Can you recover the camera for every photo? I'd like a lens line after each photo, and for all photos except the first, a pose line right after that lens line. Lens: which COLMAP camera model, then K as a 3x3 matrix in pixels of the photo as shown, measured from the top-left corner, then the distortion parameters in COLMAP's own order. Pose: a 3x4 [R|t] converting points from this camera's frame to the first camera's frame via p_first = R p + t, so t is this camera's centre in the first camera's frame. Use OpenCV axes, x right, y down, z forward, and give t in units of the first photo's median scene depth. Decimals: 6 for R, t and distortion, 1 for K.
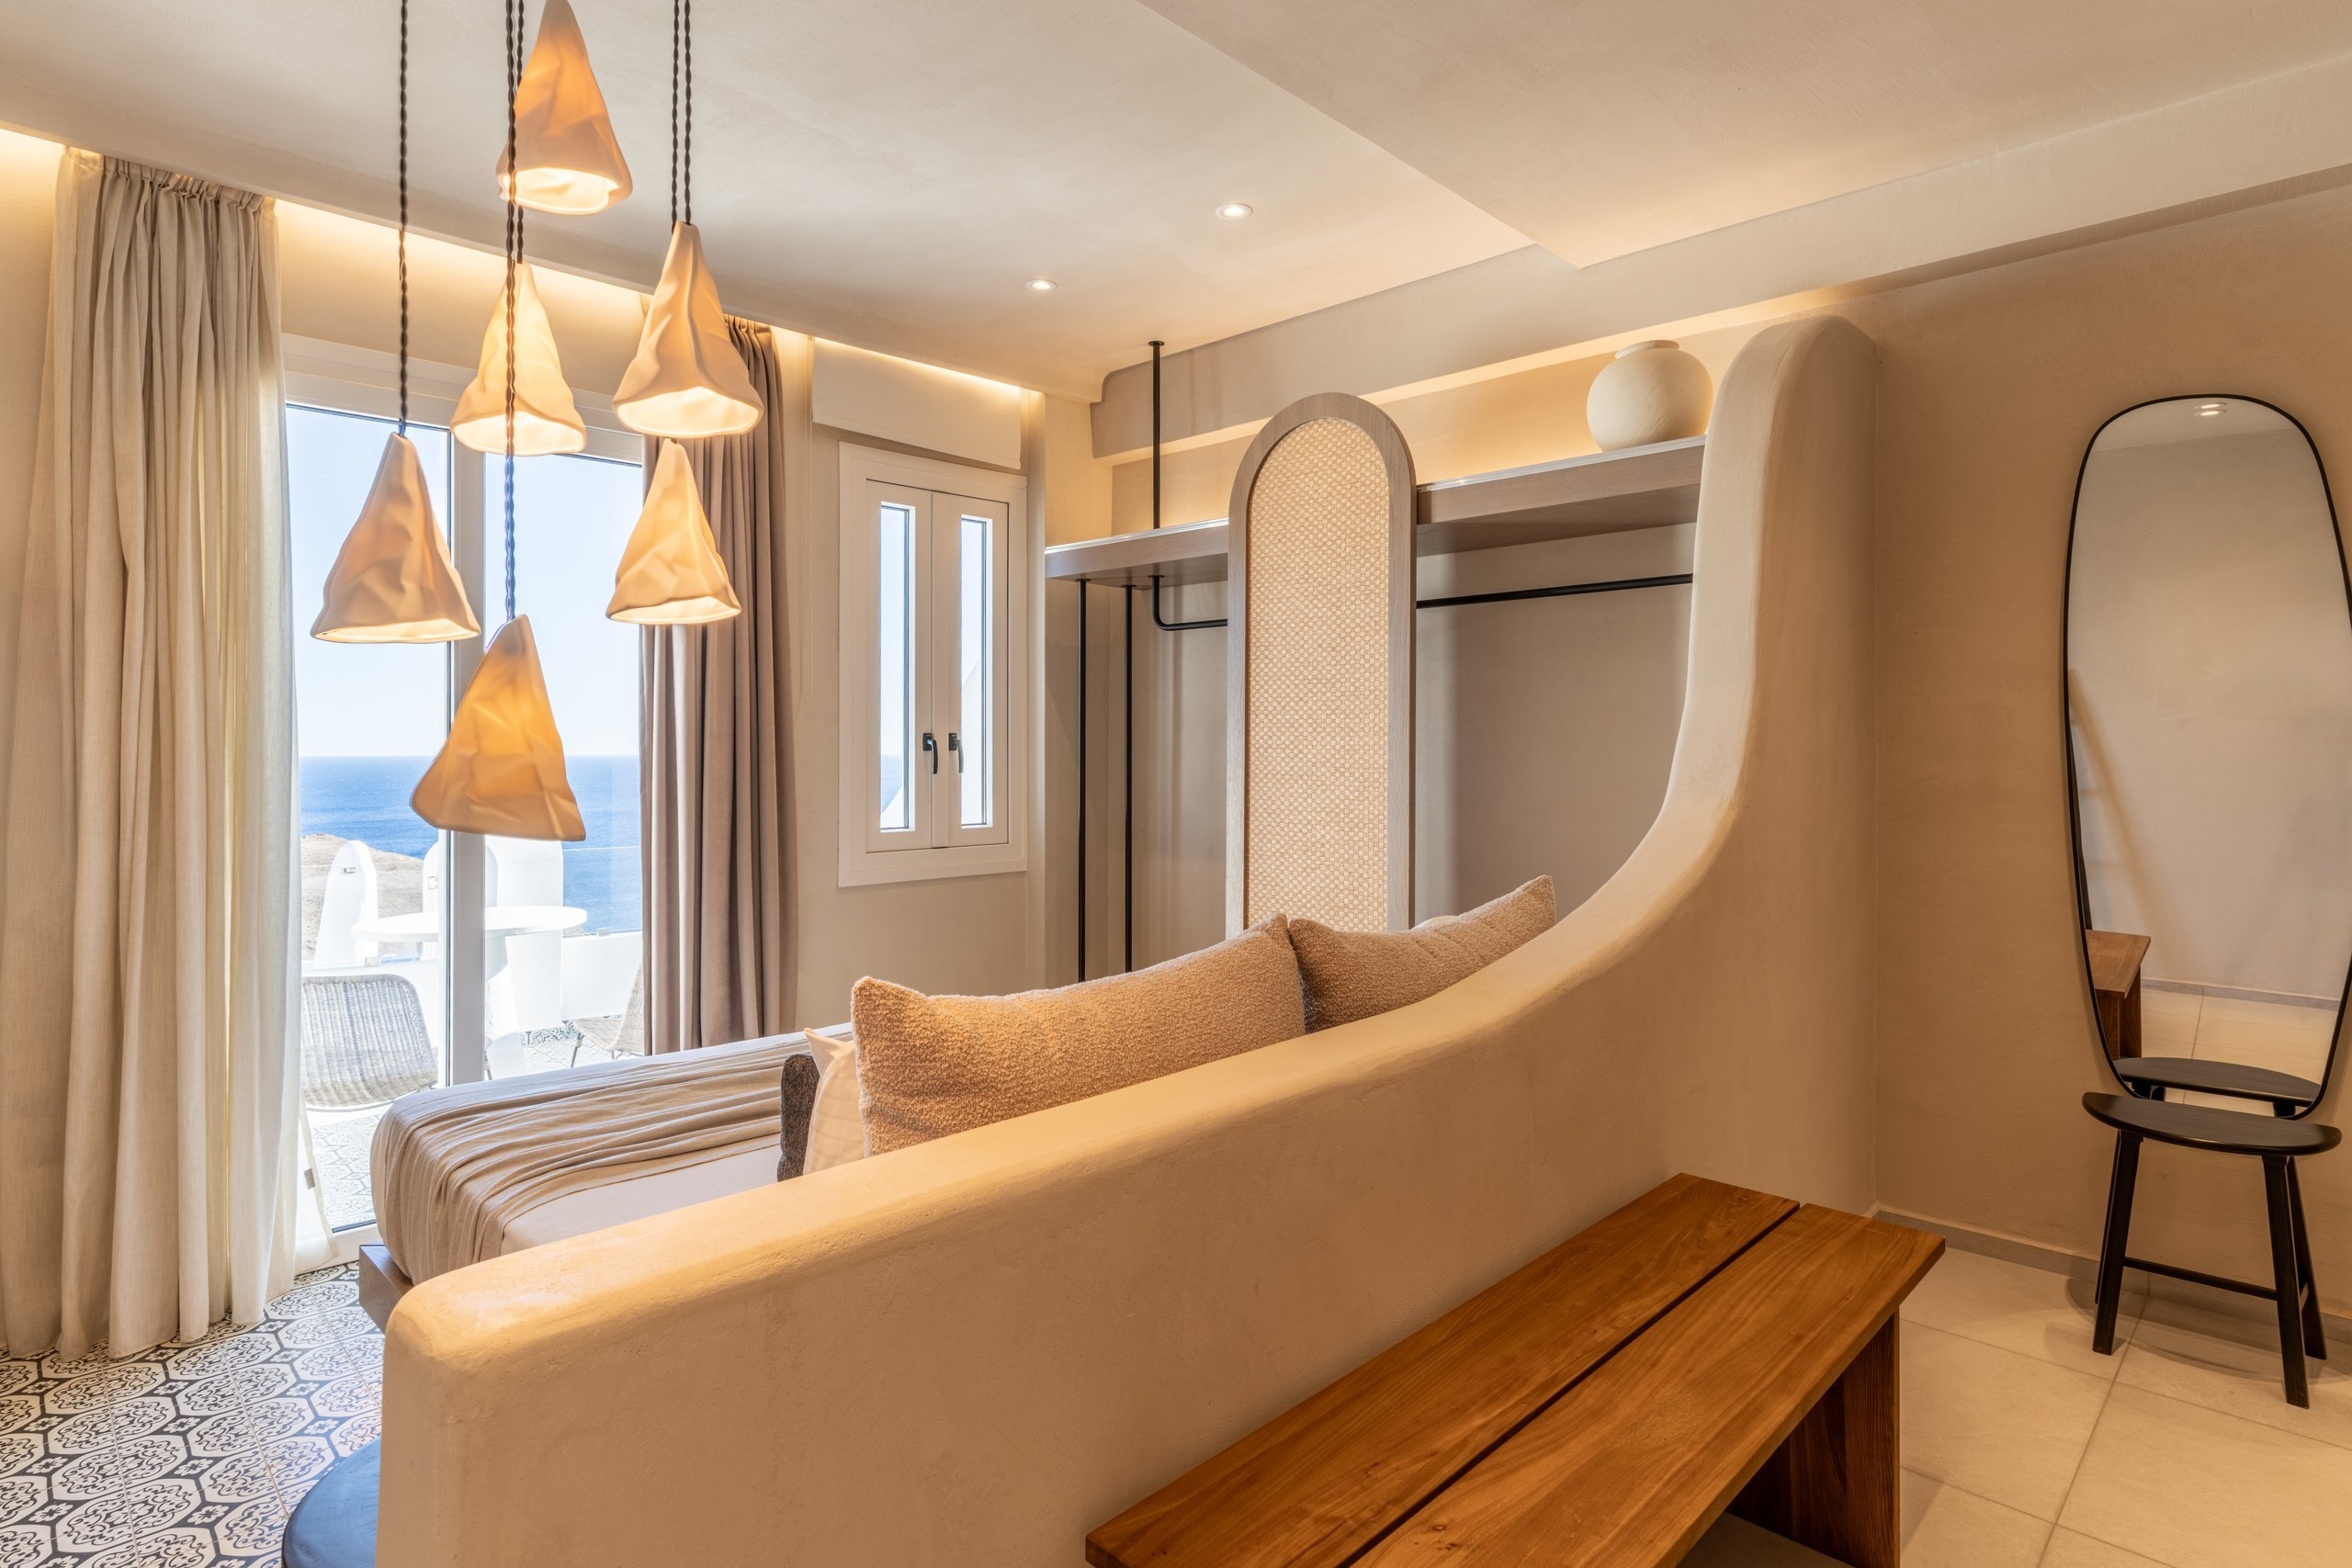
lens RADIAL K [[1218.4, 0, 1185.2], [0, 1218.4, 770.2], [0, 0, 1]] dist [0.003662, 0.000169]
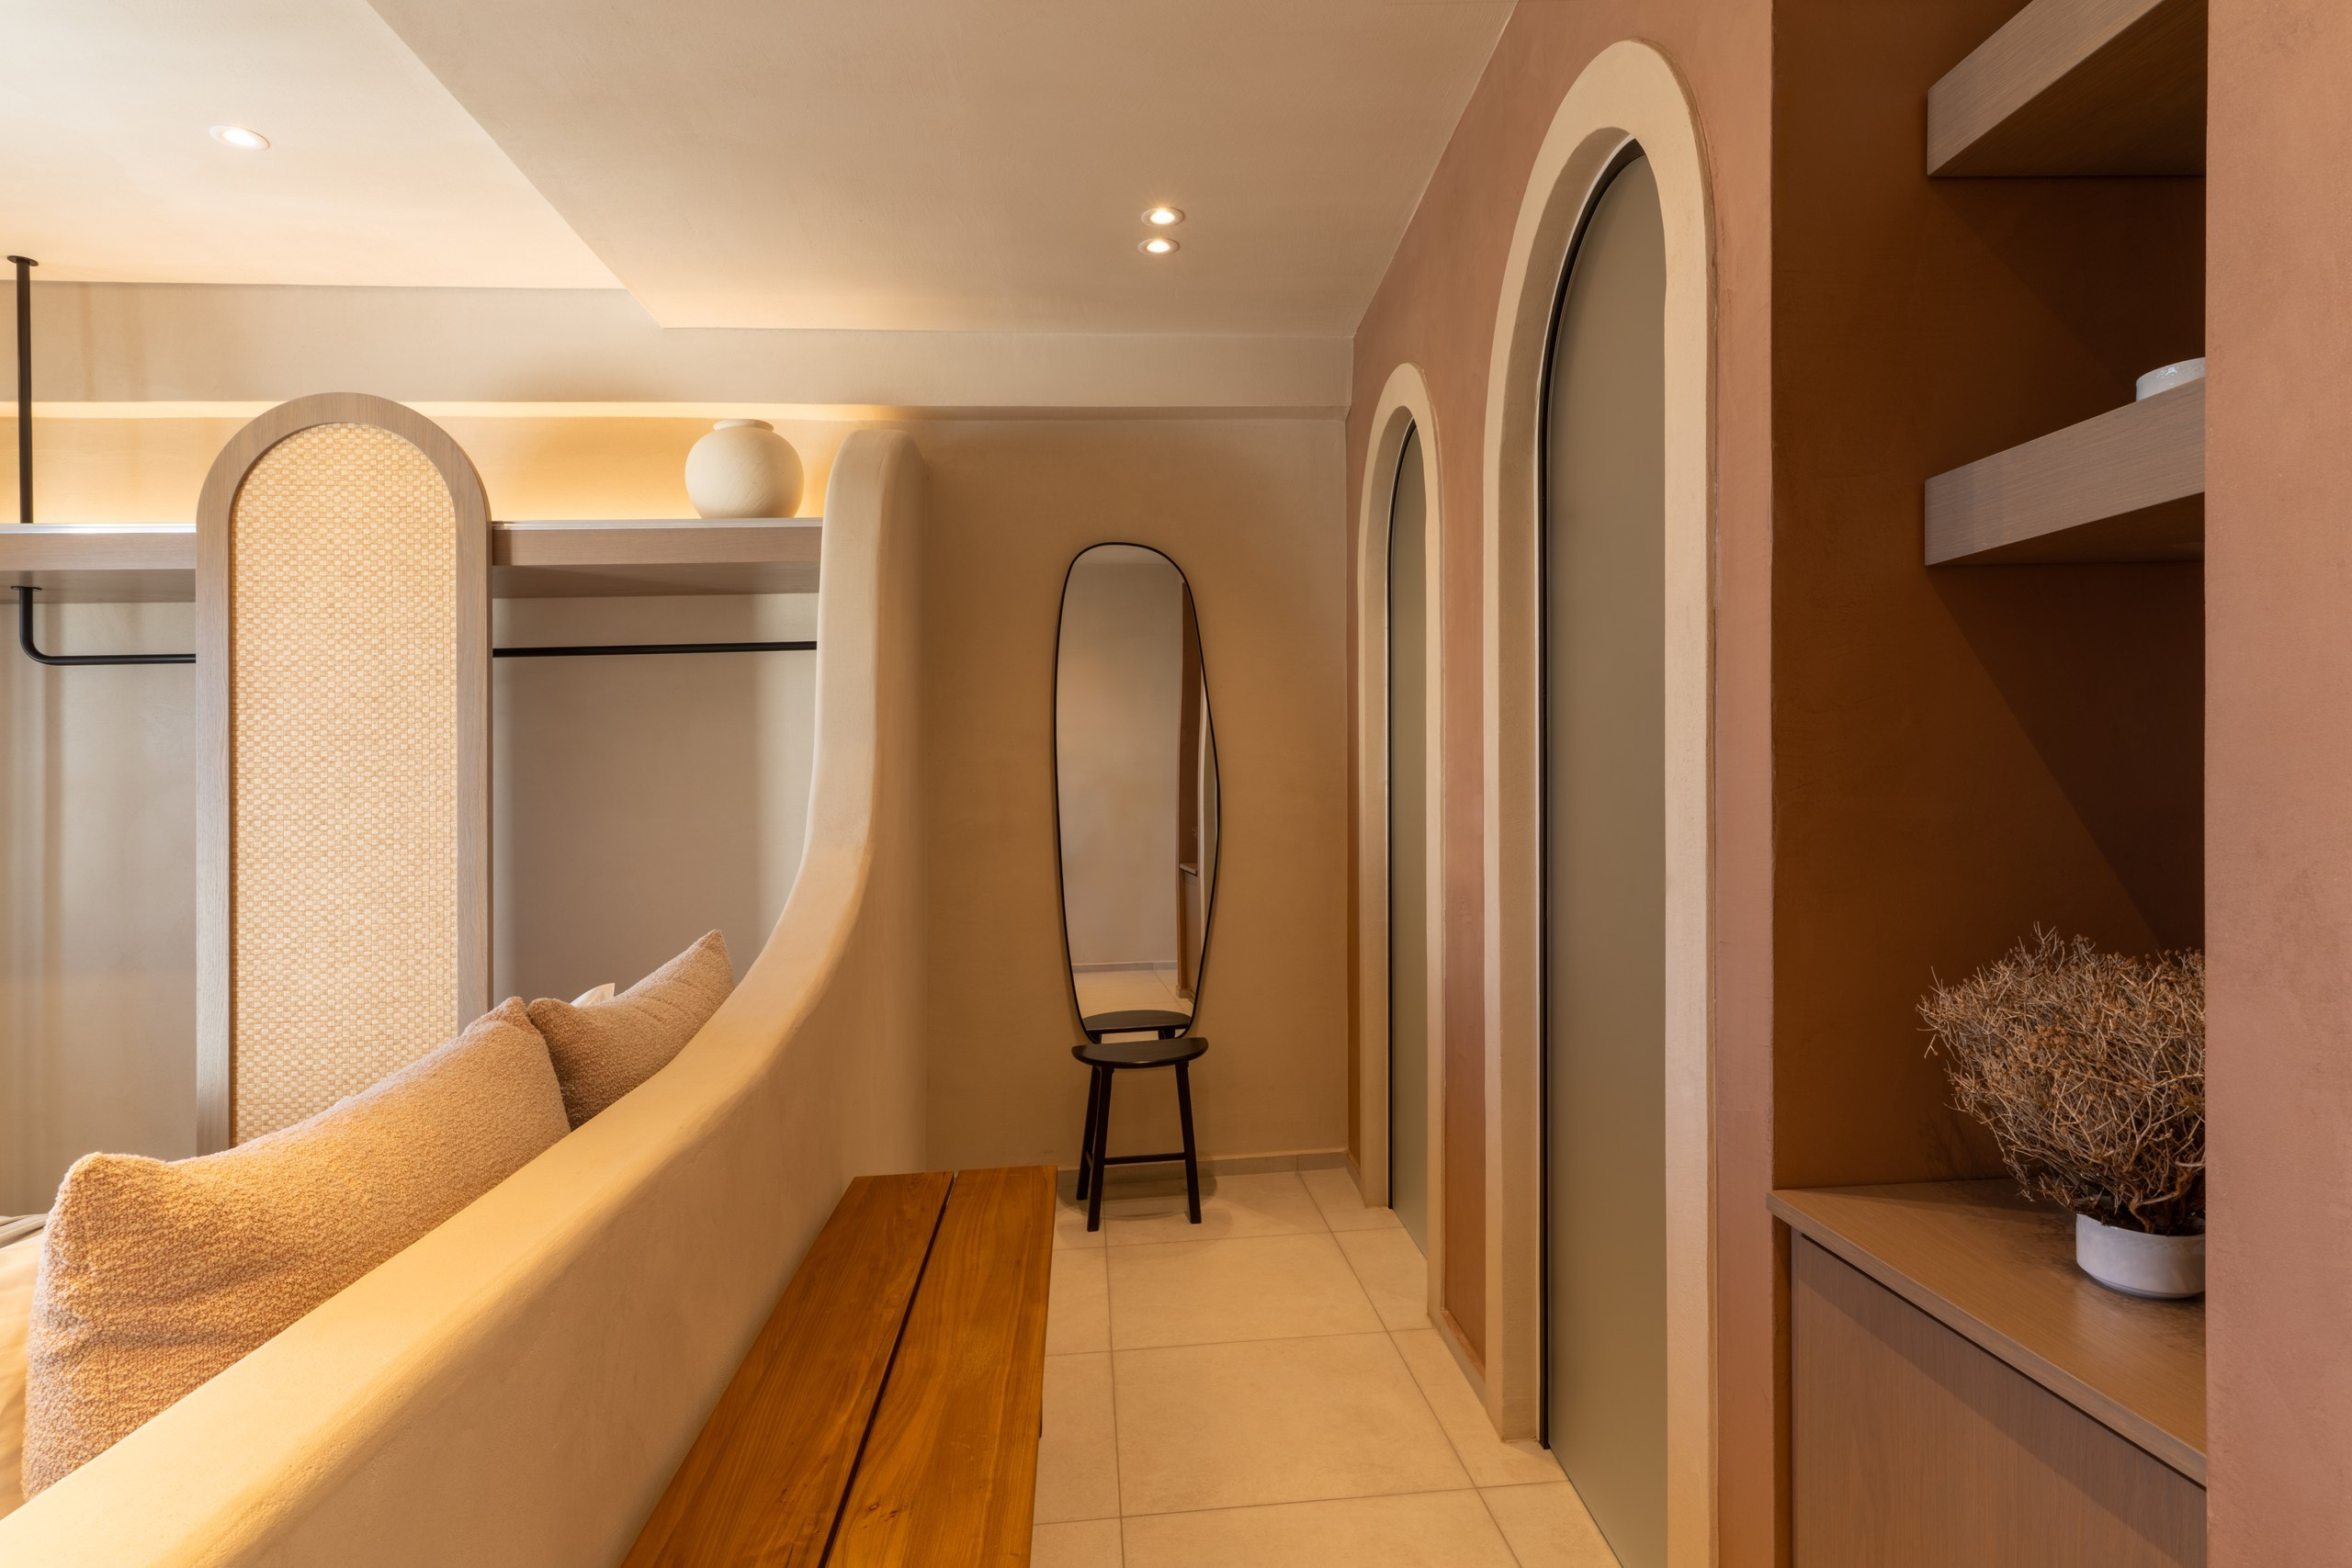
lens RADIAL K [[1204.0, 0, 1181.2], [0, 1204.0, 860.3], [0, 0, 1]] dist [0.002822, 0.000468]
pose [[0.651472, -0.066841, 0.755723, -0.200524], [0.047080, 0.997753, 0.047662, -0.001892], [-0.757211, 0.004528, 0.653155, 0.036106]]
